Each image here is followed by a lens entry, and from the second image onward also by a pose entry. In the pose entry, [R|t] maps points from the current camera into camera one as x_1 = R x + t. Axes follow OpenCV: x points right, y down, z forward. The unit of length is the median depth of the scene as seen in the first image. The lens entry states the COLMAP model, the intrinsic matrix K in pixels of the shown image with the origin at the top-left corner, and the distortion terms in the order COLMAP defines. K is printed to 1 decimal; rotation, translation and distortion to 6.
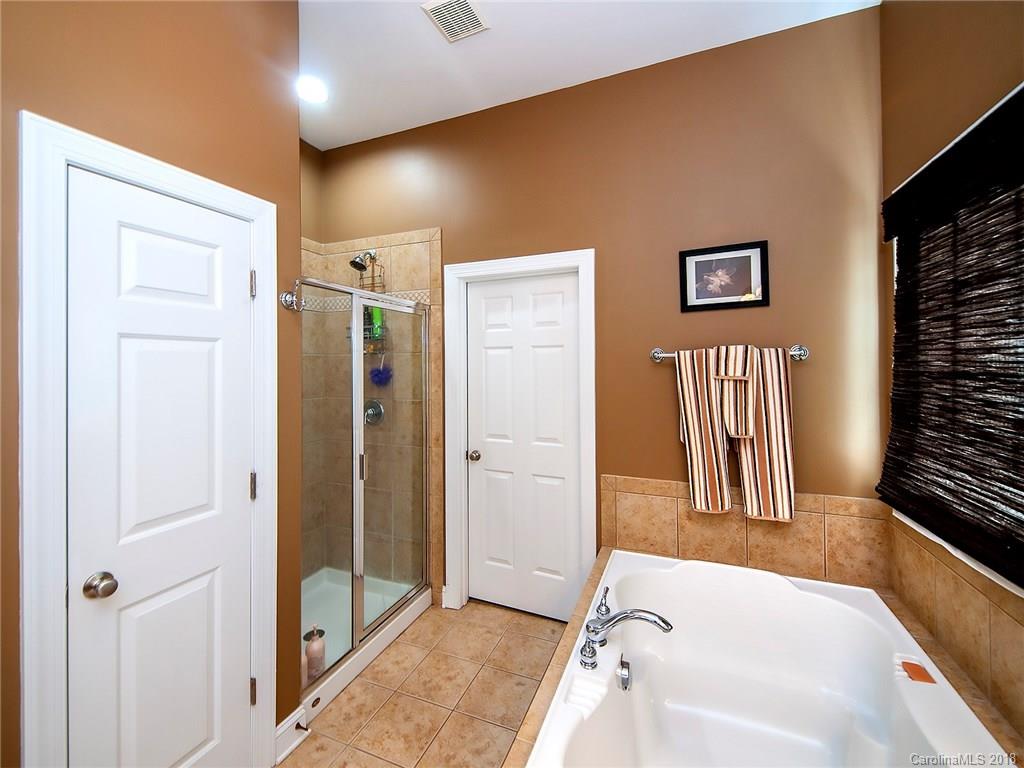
lens RADIAL K [[424.5, 0, 513.4], [0, 424.5, 359.9], [0, 0, 1]] dist [0.014230, -0.003399]
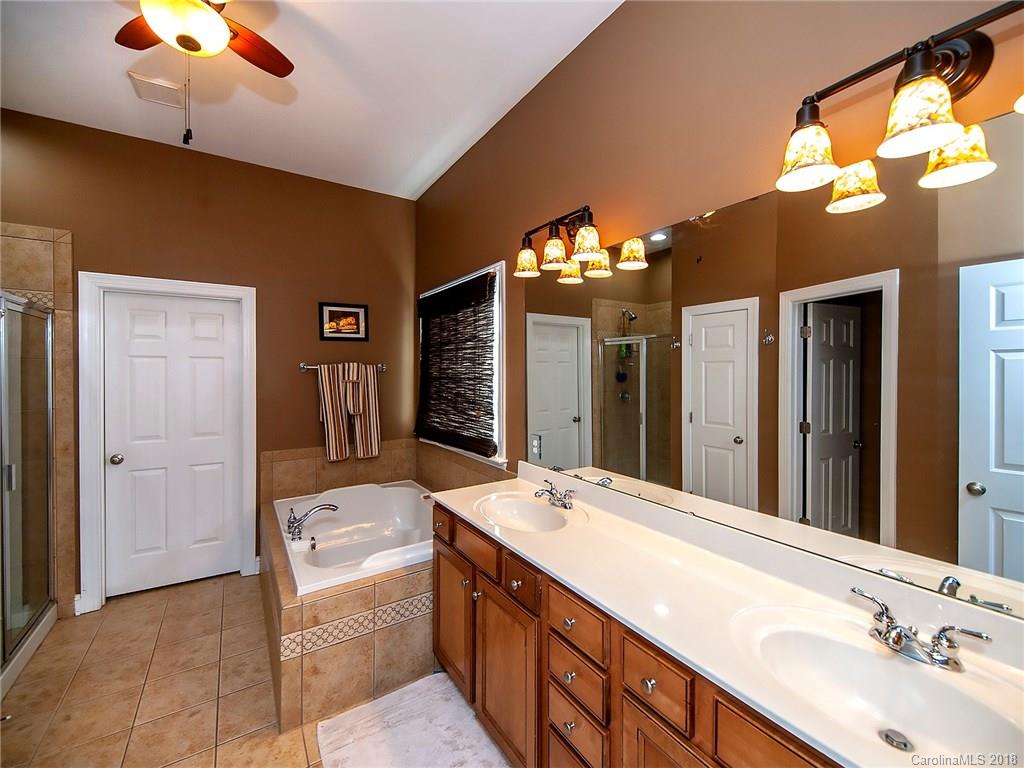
lens RADIAL K [[424.5, 0, 512.5], [0, 424.5, 378.5], [0, 0, 1]] dist [0.014230, -0.003399]
pose [[0.554202, -0.002930, 0.832377, -0.555559], [-0.013529, 0.999830, 0.012527, 0.000520], [-0.832272, -0.018203, 0.554068, -0.504243]]
